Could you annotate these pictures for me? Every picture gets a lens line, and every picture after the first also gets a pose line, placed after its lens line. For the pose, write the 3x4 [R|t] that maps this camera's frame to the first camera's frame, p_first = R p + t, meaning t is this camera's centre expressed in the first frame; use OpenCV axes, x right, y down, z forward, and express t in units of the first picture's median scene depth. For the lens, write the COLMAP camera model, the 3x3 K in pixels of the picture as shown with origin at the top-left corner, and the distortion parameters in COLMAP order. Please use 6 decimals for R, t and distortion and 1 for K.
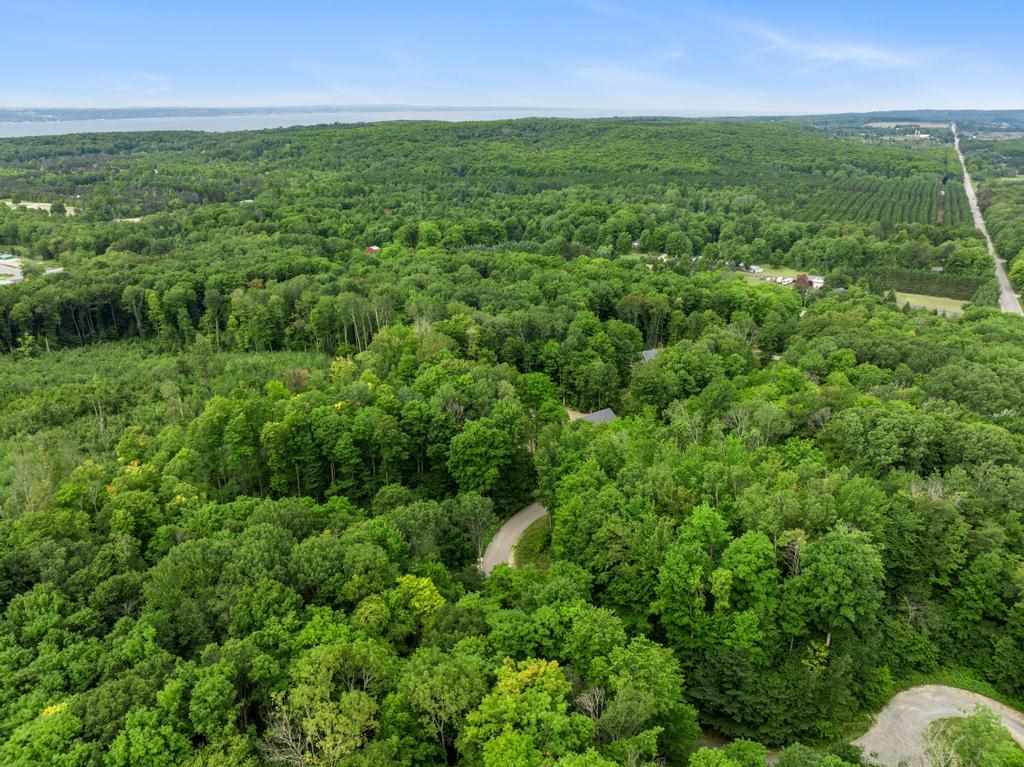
lens RADIAL K [[712.3, 0, 512.0], [0, 712.3, 383.5], [0, 0, 1]] dist [-0.052500, 0.018230]
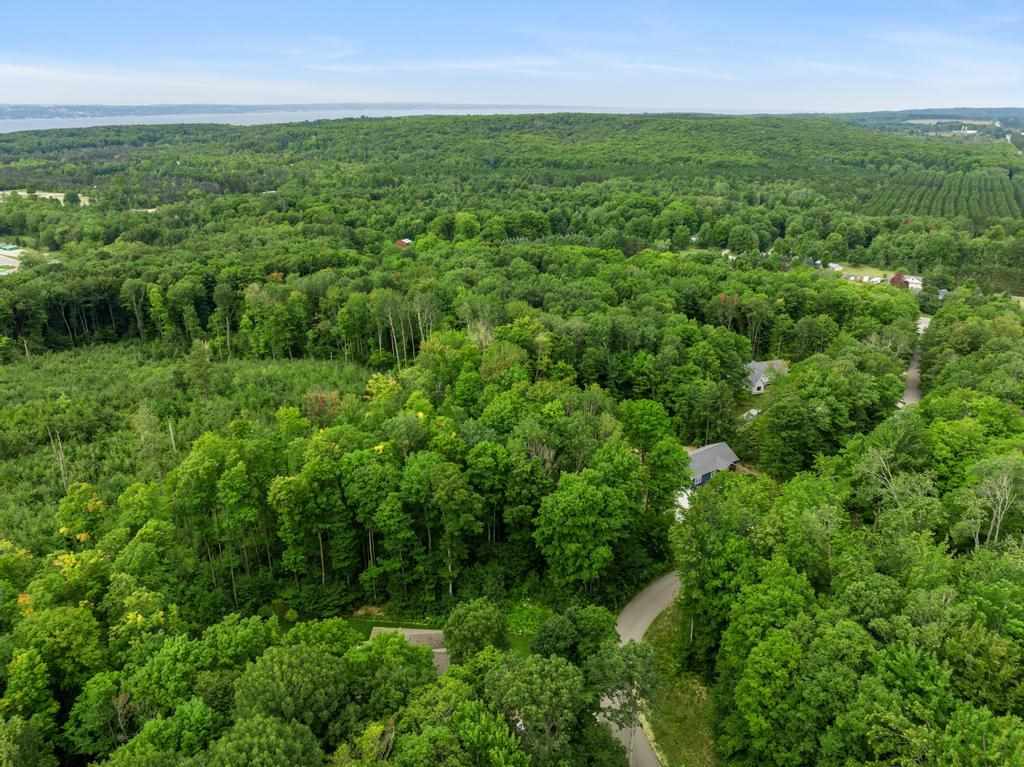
lens RADIAL K [[712.3, 0, 512.0], [0, 712.3, 383.5], [0, 0, 1]] dist [-0.052500, 0.018230]
pose [[0.999464, 0.012611, -0.030199, -0.048034], [-0.012553, 0.999919, 0.002122, -0.018852], [0.030223, -0.001742, 0.999542, 0.155144]]
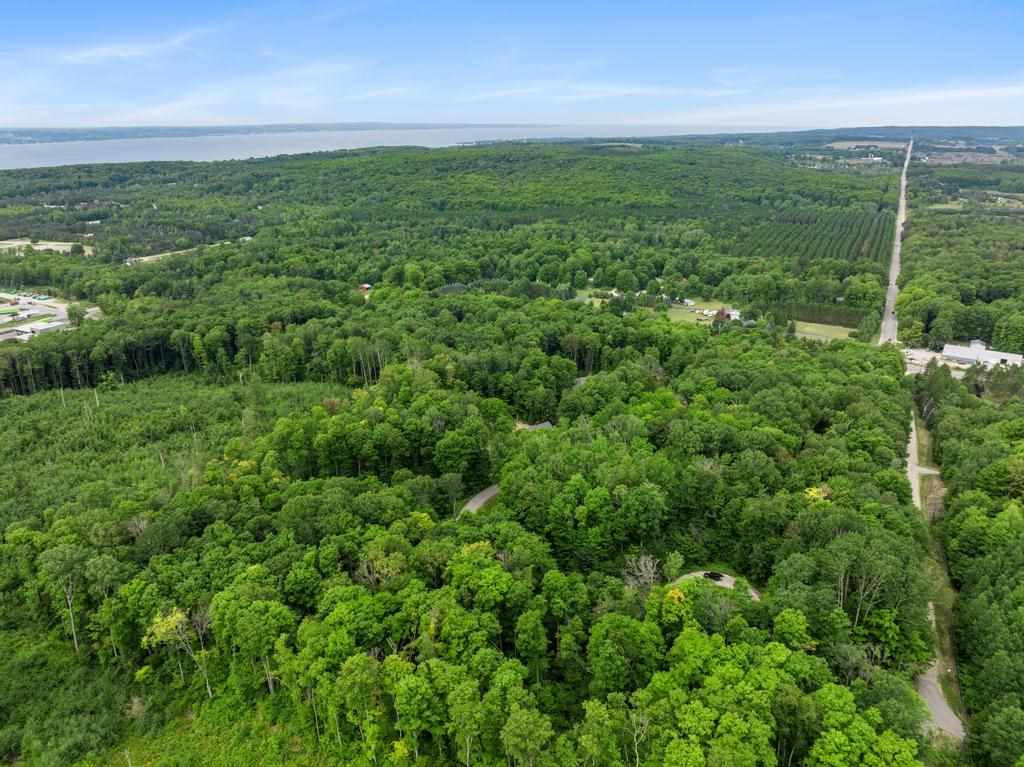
lens RADIAL K [[712.3, 0, 512.0], [0, 712.3, 383.5], [0, 0, 1]] dist [-0.052500, 0.018230]
pose [[0.999558, -0.015461, 0.025380, 0.020873], [0.015968, 0.999675, -0.019887, -0.009174], [-0.025064, 0.020283, 0.999480, -0.278544]]
